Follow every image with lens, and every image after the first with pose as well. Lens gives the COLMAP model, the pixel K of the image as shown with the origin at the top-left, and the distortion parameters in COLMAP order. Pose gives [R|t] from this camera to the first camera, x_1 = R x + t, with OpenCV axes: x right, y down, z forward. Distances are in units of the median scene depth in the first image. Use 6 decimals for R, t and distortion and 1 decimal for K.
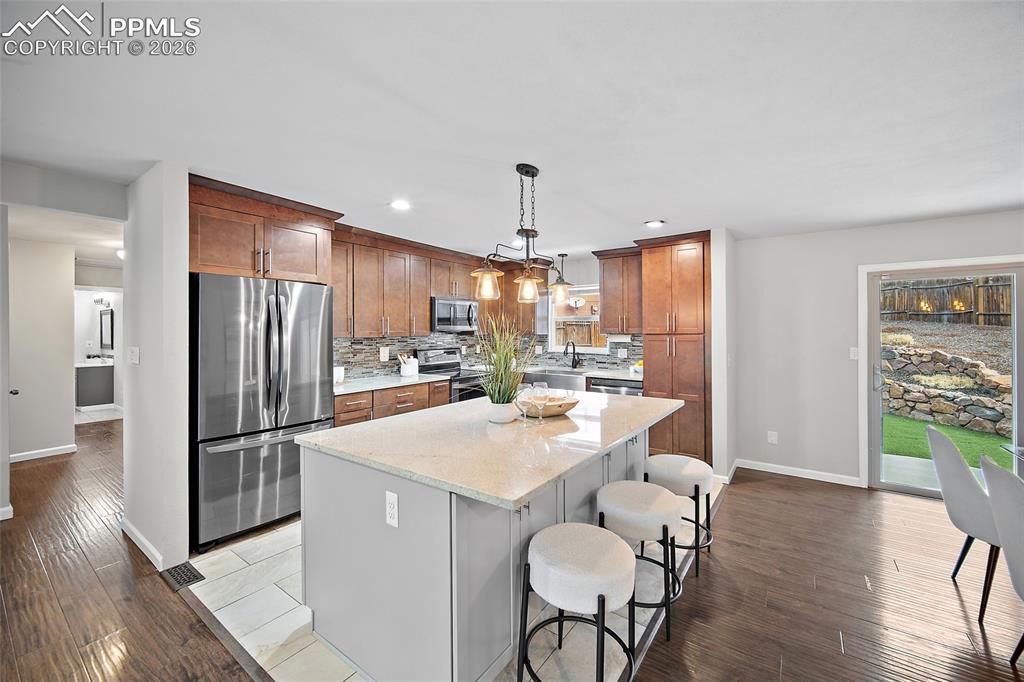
lens RADIAL K [[404.9, 0, 515.1], [0, 404.9, 329.1], [0, 0, 1]] dist [-0.000762, -0.000180]
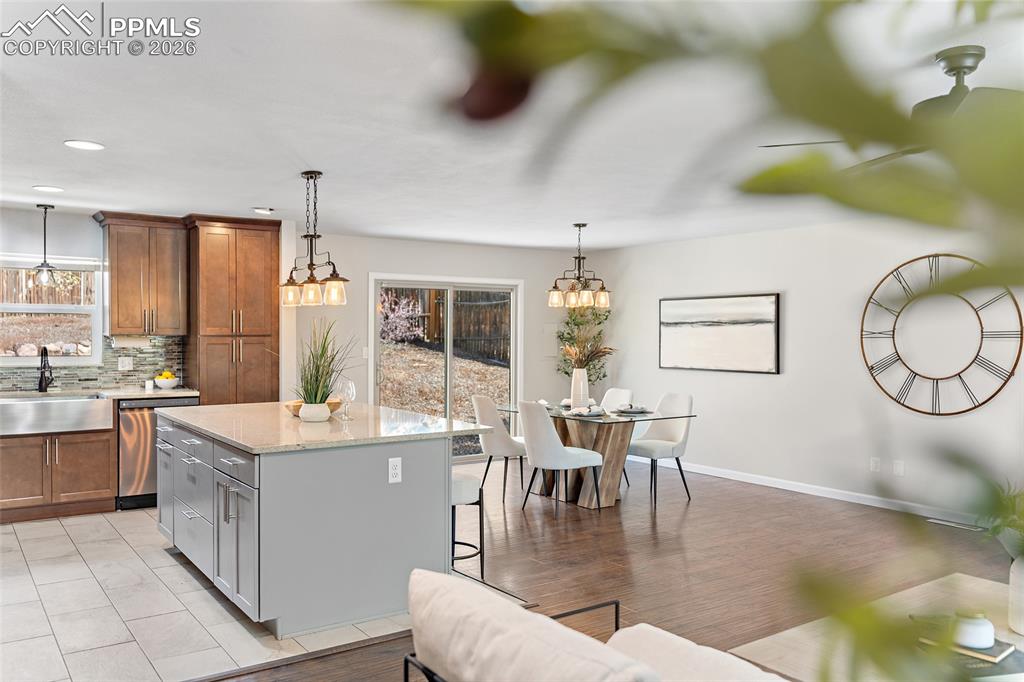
lens RADIAL K [[811.9, 0, 512.0], [0, 811.9, 341.0], [0, 0, 1]] dist [-0.006648, 0.005030]
pose [[0.335167, -0.011175, 0.942092, -0.764952], [-0.010920, 0.999816, 0.015745, -0.006814], [-0.942095, -0.015565, 0.334983, -0.069513]]
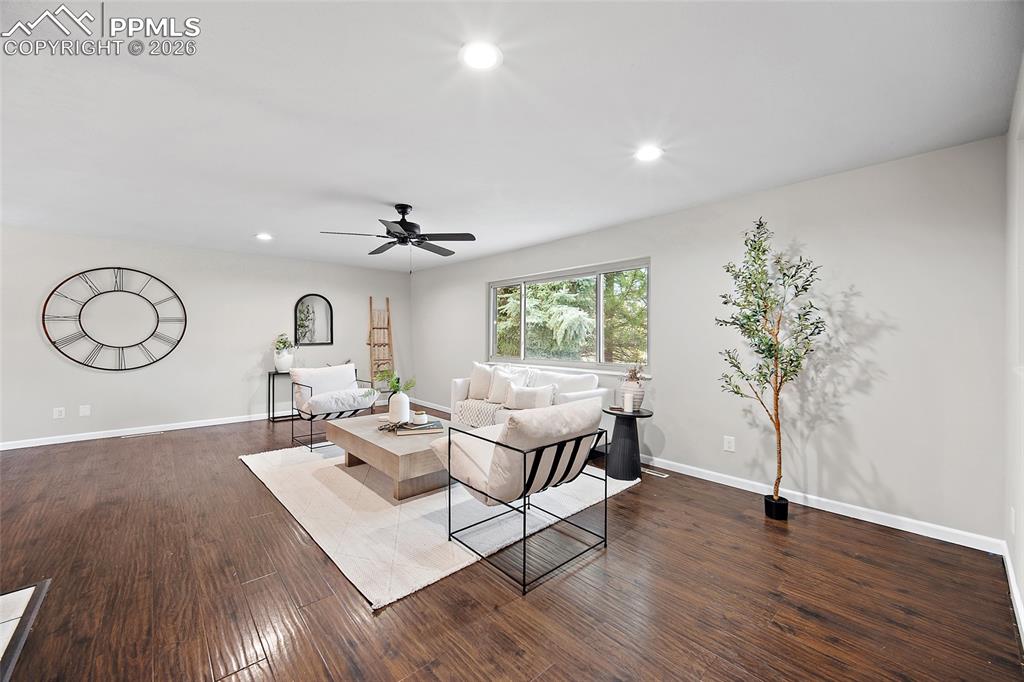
lens RADIAL K [[404.9, 0, 515.1], [0, 404.9, 329.1], [0, 0, 1]] dist [-0.000762, -0.000180]
pose [[-0.976552, 0.000715, 0.215280, -0.521761], [-0.002877, 0.999862, -0.016374, 0.031477], [-0.215262, -0.016610, -0.976415, 0.451919]]
